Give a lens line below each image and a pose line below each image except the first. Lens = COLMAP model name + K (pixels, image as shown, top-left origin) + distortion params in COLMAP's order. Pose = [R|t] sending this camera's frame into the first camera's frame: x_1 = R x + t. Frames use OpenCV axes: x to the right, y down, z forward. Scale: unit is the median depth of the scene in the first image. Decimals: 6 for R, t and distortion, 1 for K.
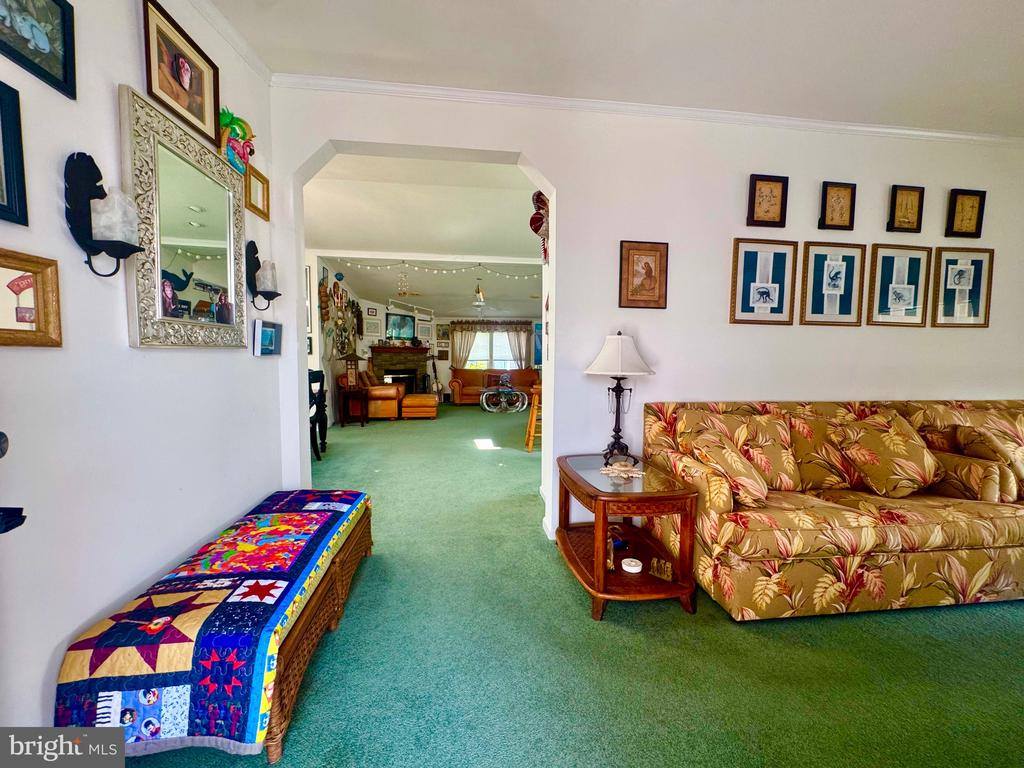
lens RADIAL K [[410.6, 0, 510.2], [0, 410.6, 383.4], [0, 0, 1]] dist [-0.001595, 0.000794]
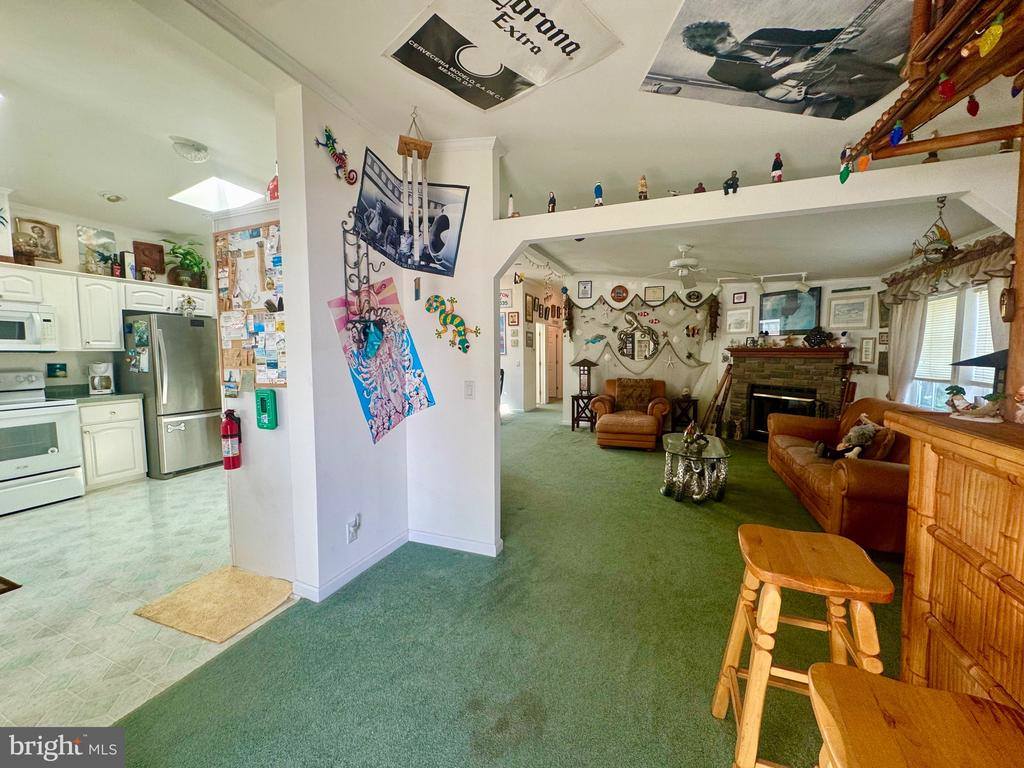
lens RADIAL K [[410.6, 0, 511.7], [0, 410.6, 382.0], [0, 0, 1]] dist [-0.001595, 0.000794]
pose [[-0.481145, 0.057787, -0.874734, 1.665479], [-0.057337, 0.993614, 0.097179, -0.293825], [0.874764, 0.096911, -0.474759, 3.702129]]
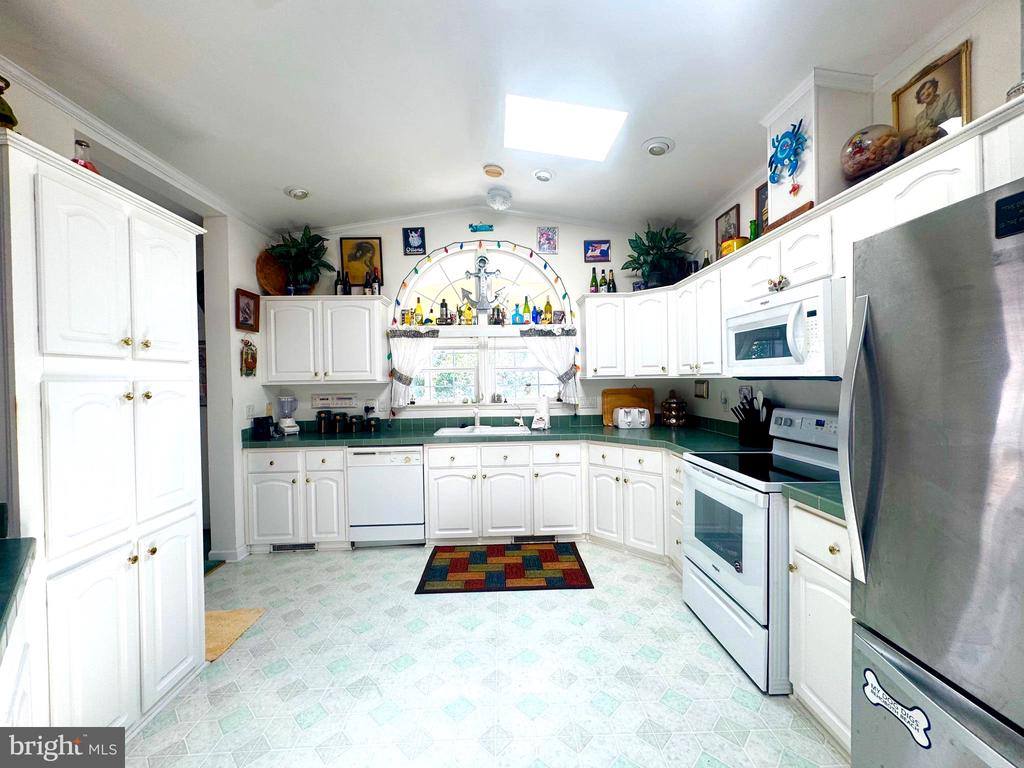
lens RADIAL K [[410.6, 0, 511.8], [0, 410.6, 382.1], [0, 0, 1]] dist [-0.001595, 0.000794]
pose [[0.082970, -0.016366, 0.996418, 0.348425], [0.084169, 0.996408, 0.009357, -0.202424], [-0.992991, 0.083091, 0.084050, 1.881819]]
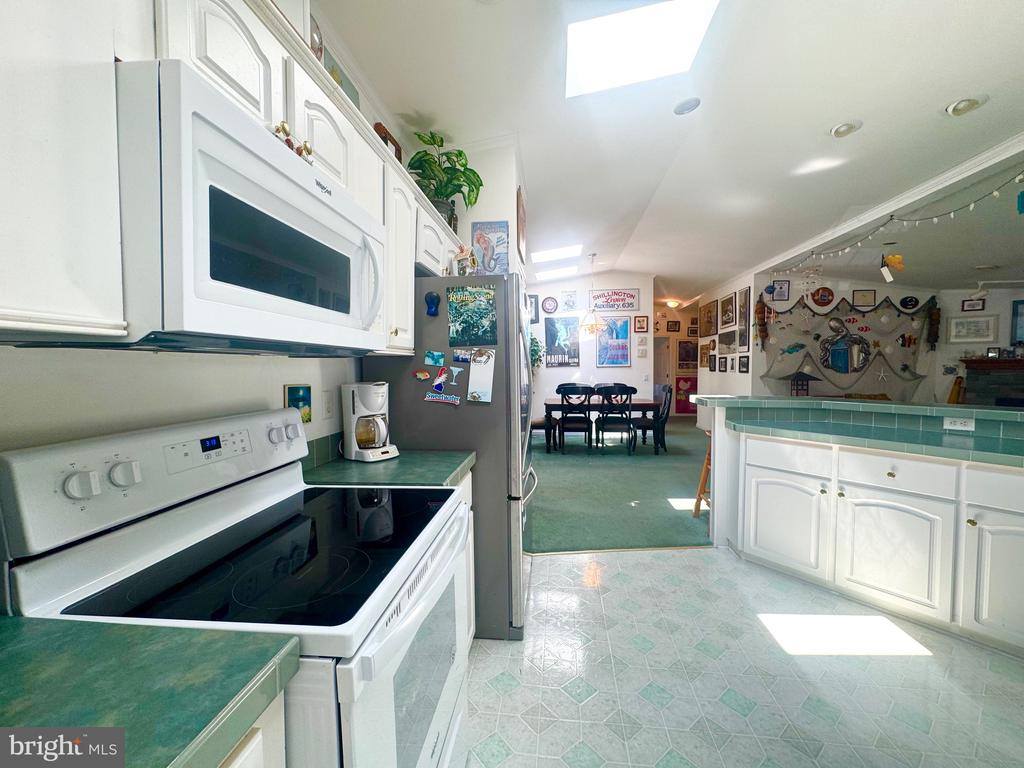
lens RADIAL K [[410.6, 0, 512.5], [0, 410.6, 382.6], [0, 0, 1]] dist [-0.001595, 0.000794]
pose [[-0.226768, 0.033284, -0.973380, 1.627500], [-0.062955, 0.996825, 0.048752, -0.154052], [0.971912, 0.072335, -0.223953, 1.698662]]
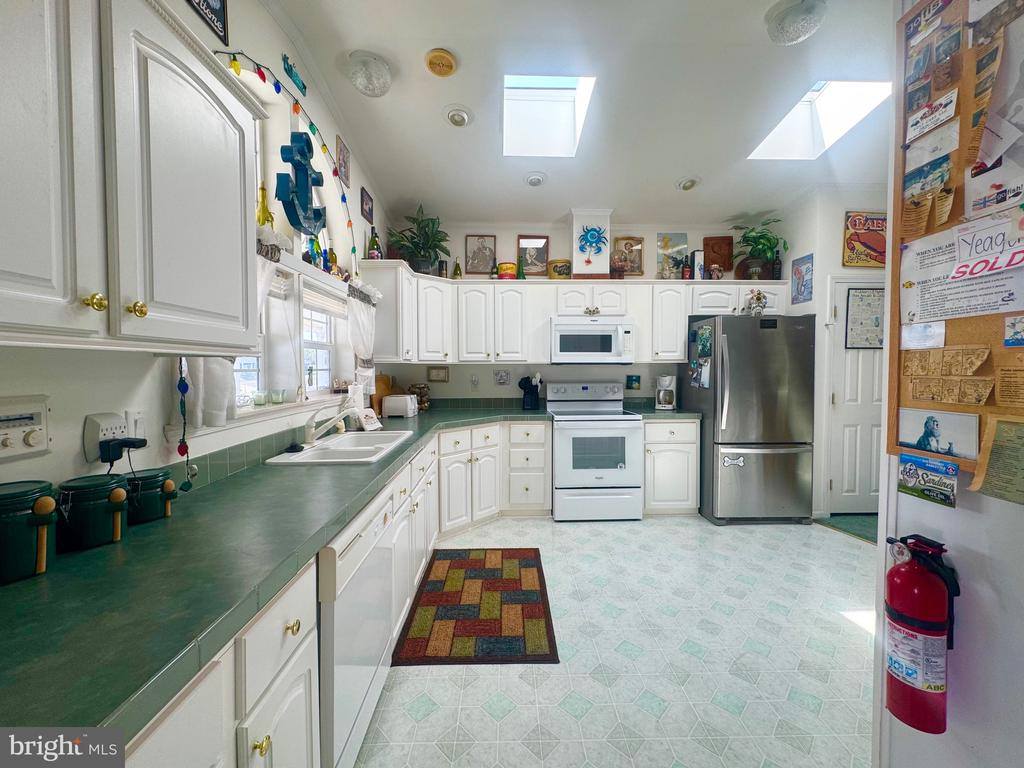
lens RADIAL K [[410.6, 0, 513.0], [0, 410.6, 382.0], [0, 0, 1]] dist [-0.001595, 0.000794]
pose [[-0.995582, -0.005363, 0.093748, 1.419466], [0.004272, 0.994747, 0.102275, -0.246692], [-0.093804, 0.102224, -0.990329, 2.980674]]
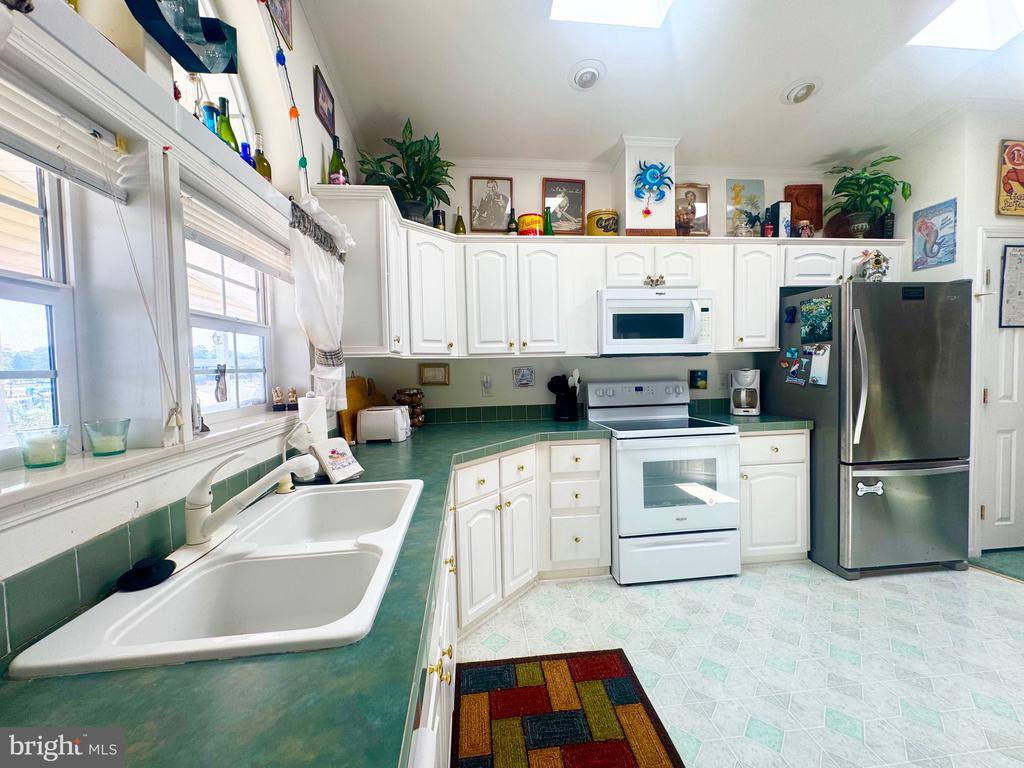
lens RADIAL K [[410.6, 0, 513.1], [0, 410.6, 381.2], [0, 0, 1]] dist [-0.001595, 0.000794]
pose [[-0.999758, 0.017277, 0.013601, 1.641366], [0.018632, 0.994110, 0.106764, -0.209683], [-0.011677, 0.106991, -0.994191, 2.516787]]
